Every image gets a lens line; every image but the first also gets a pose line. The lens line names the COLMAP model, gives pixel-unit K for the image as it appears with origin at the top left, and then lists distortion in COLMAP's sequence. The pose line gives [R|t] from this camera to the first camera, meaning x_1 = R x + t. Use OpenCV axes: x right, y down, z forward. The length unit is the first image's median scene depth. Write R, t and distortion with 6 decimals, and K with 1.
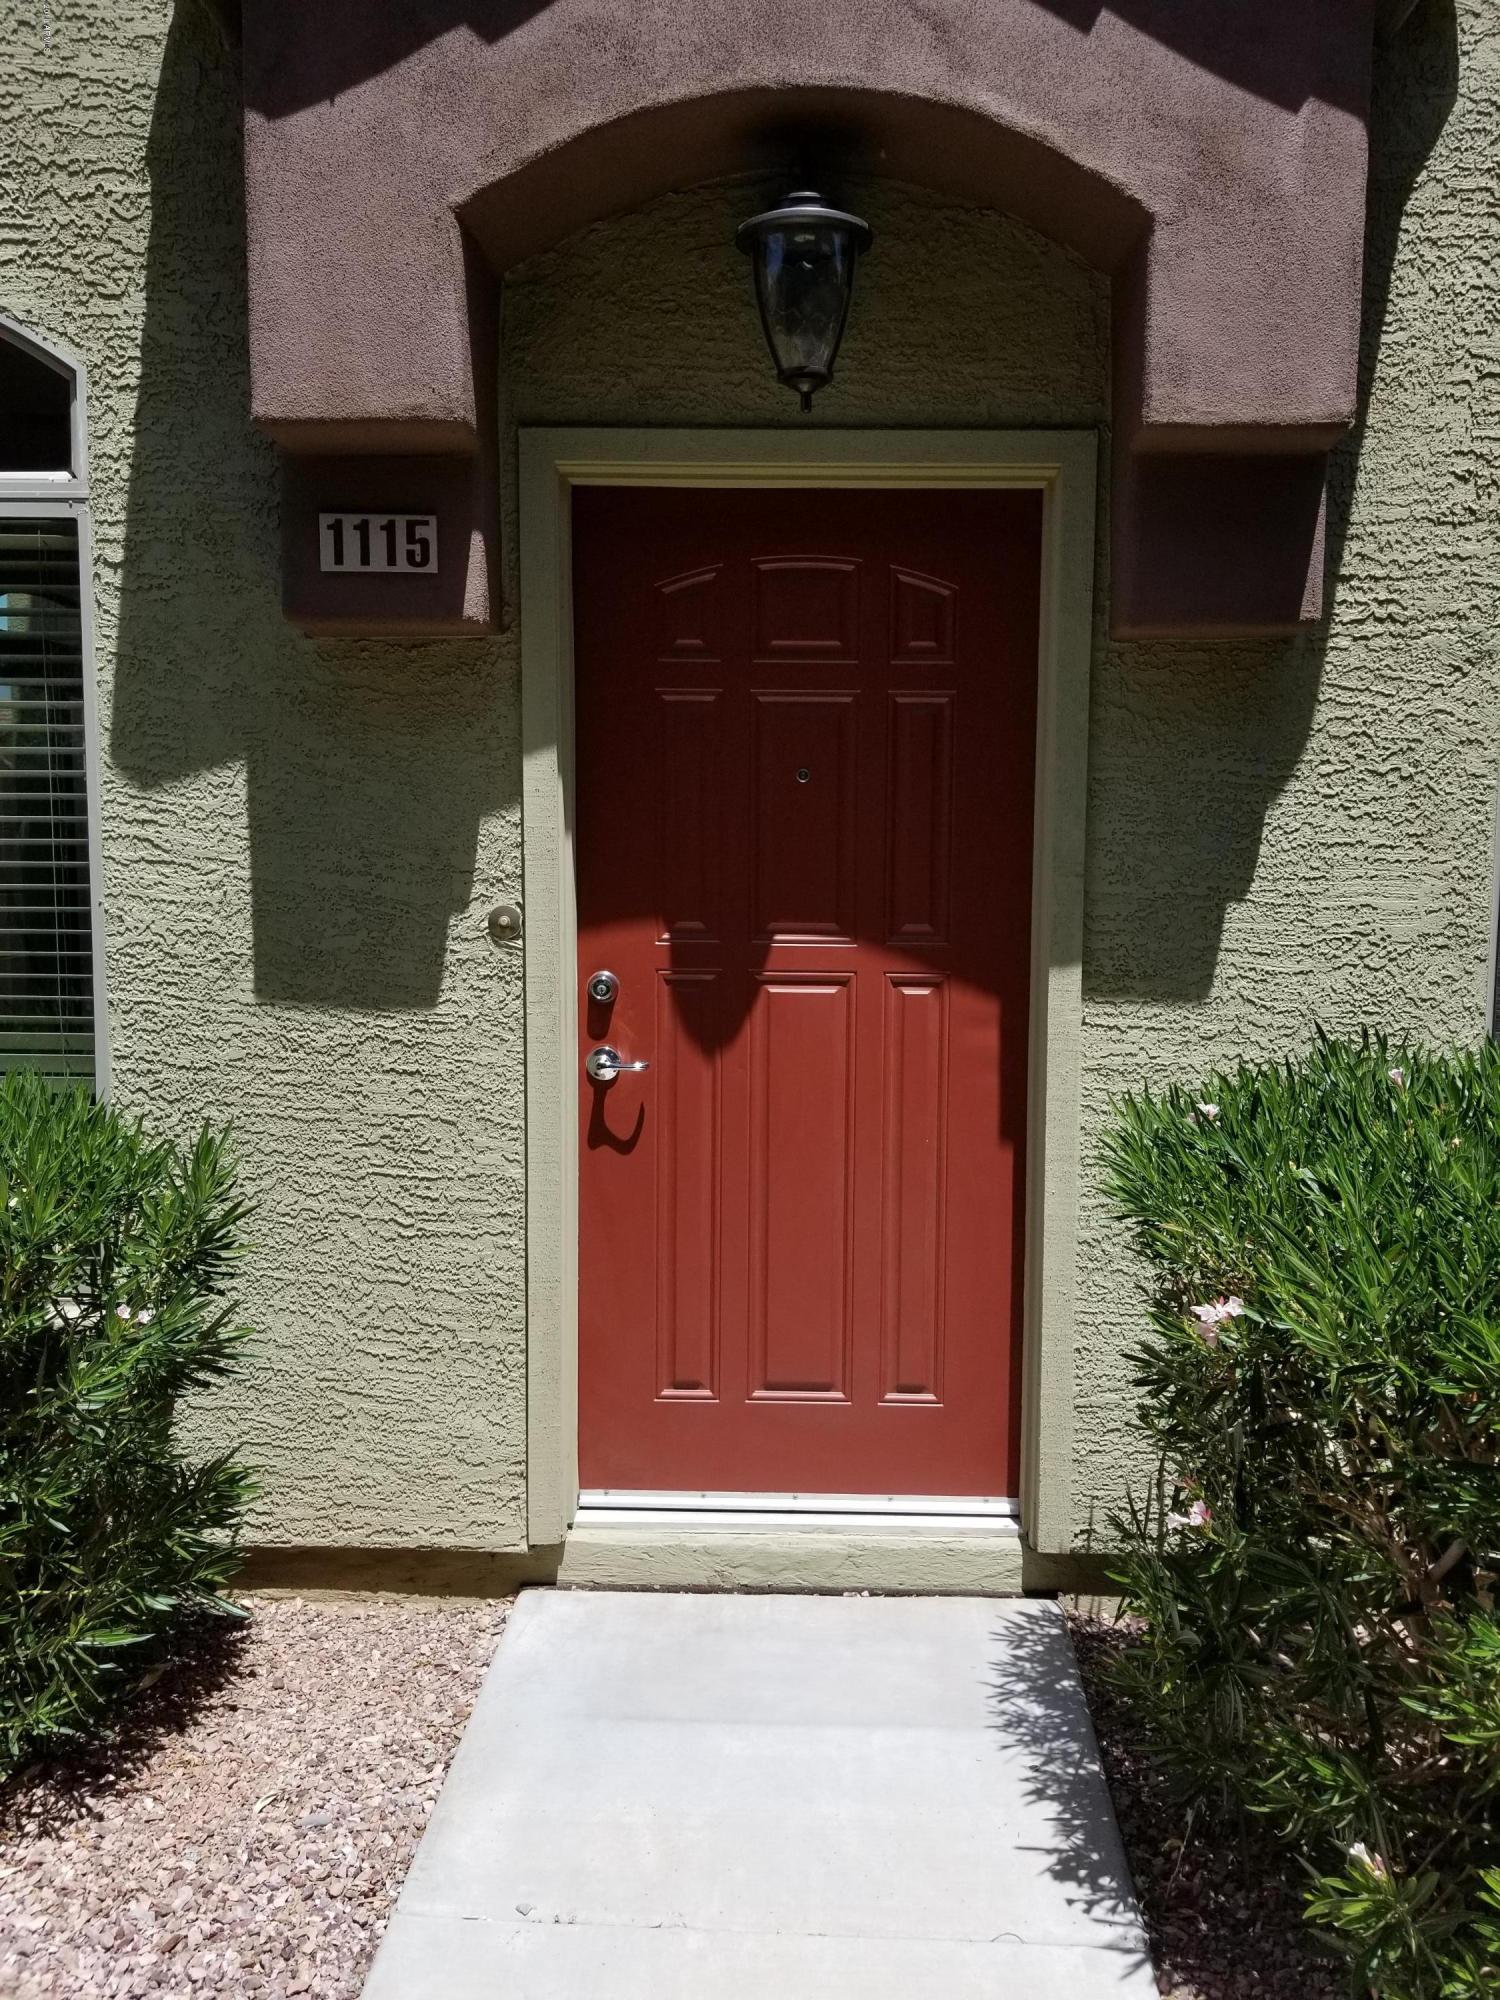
lens RADIAL K [[1553.7, 0, 799.0], [0, 1553.7, 993.5], [0, 0, 1]] dist [0.083430, -0.182753]
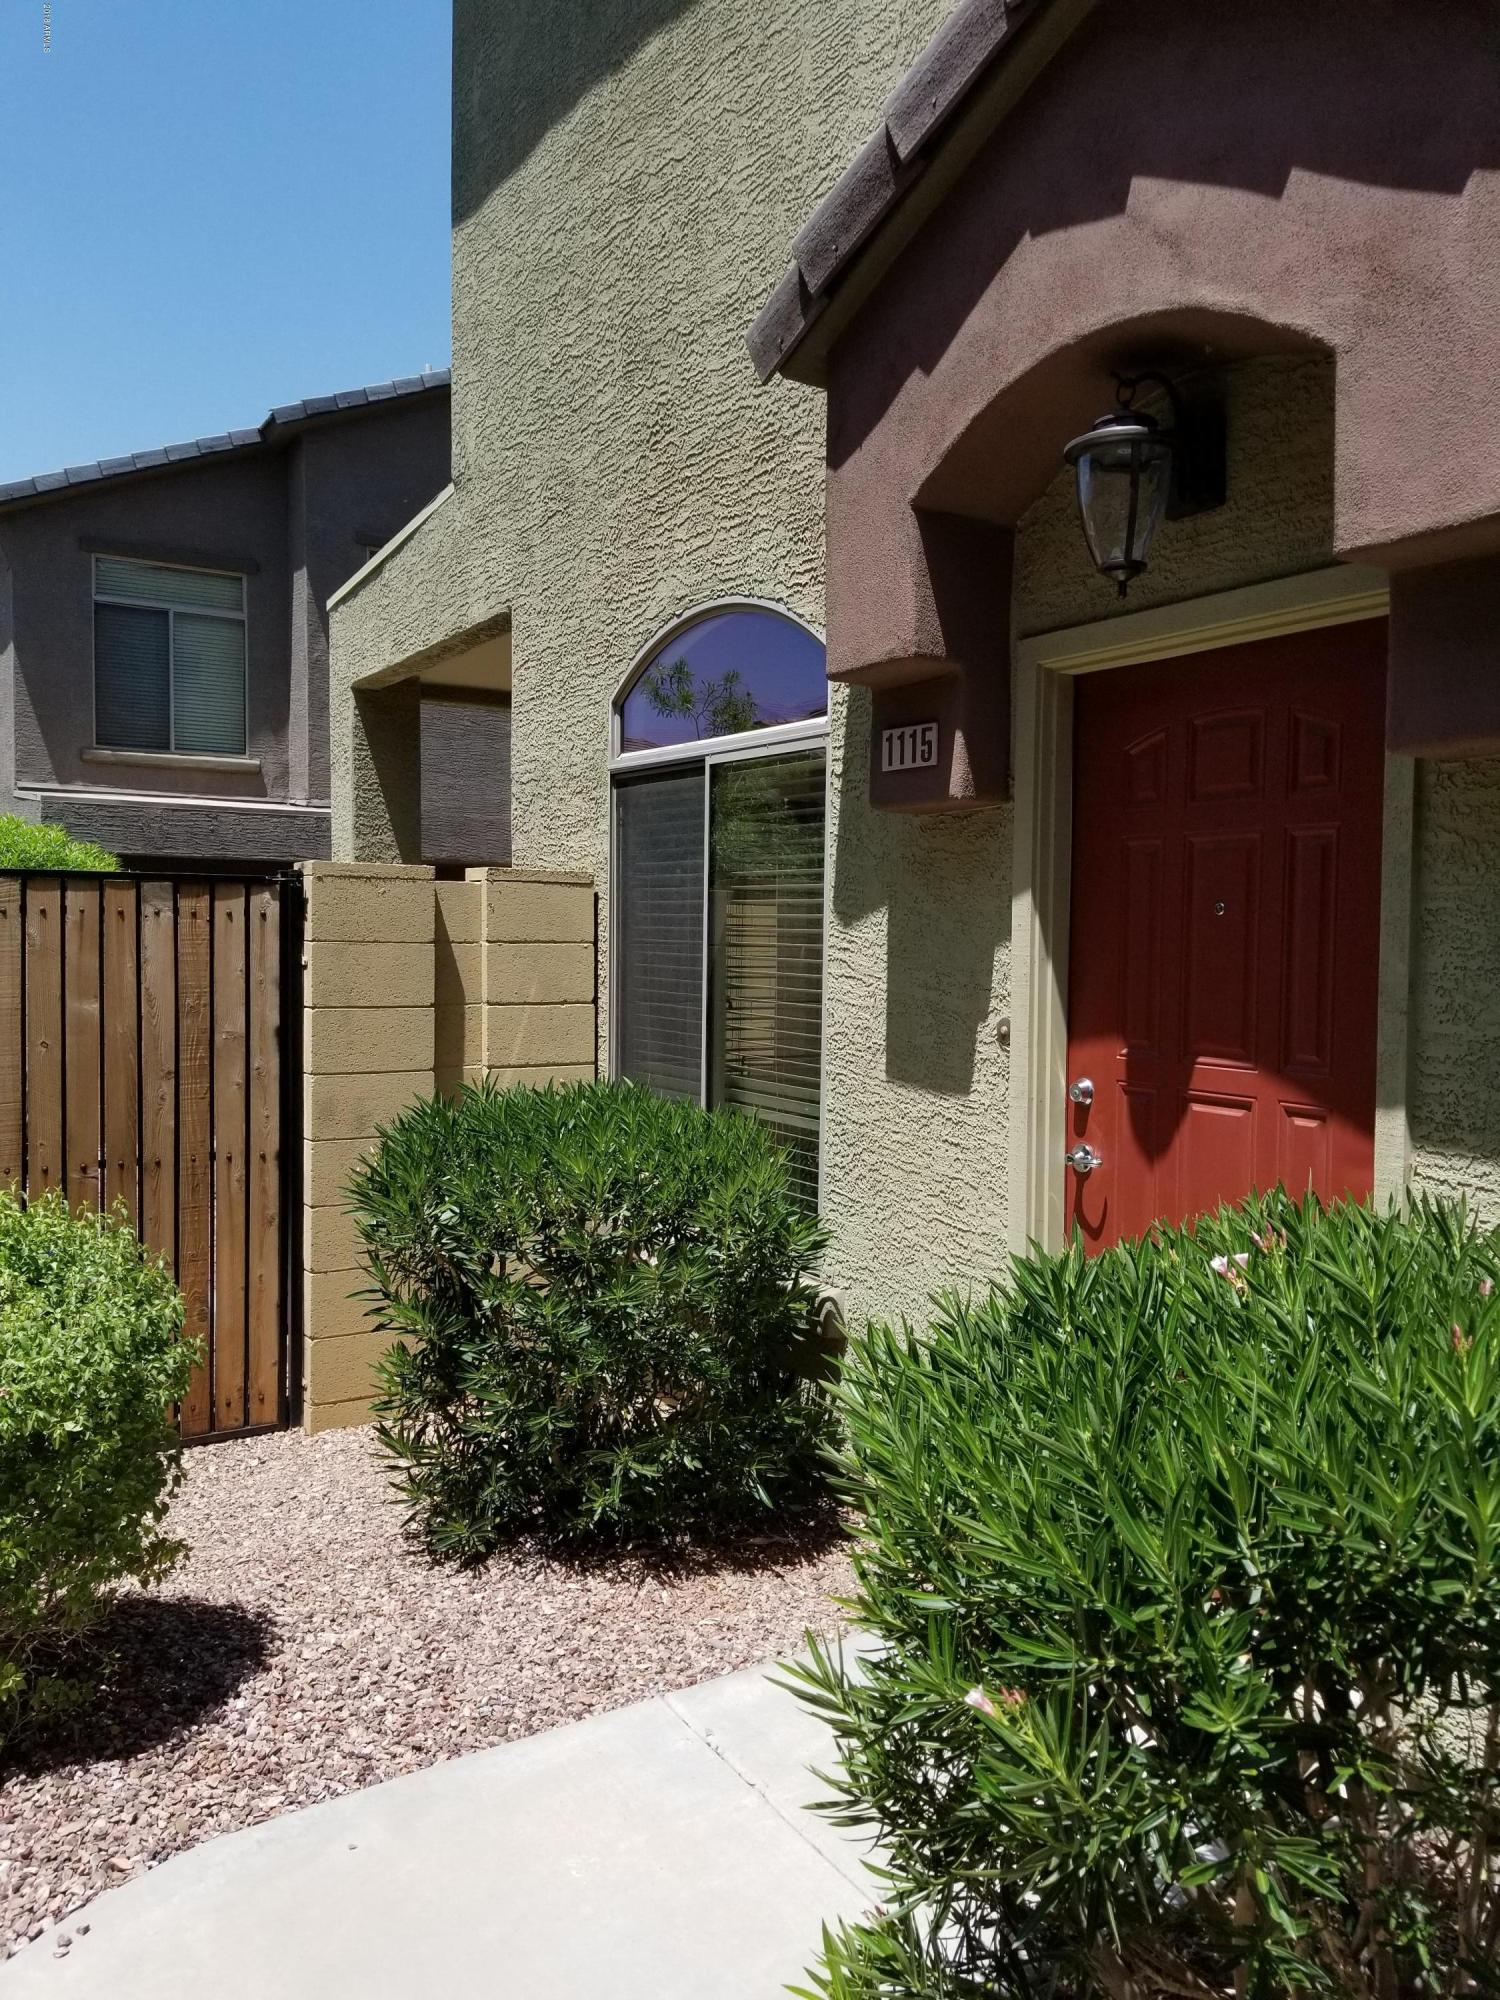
lens RADIAL K [[1553.7, 0, 799.0], [0, 1553.7, 993.5], [0, 0, 1]] dist [0.083430, -0.182753]
pose [[0.547726, 0.031162, -0.836077, 0.760331], [-0.093832, 0.995290, -0.024374, -0.029903], [0.831379, 0.091801, 0.548070, 0.183232]]
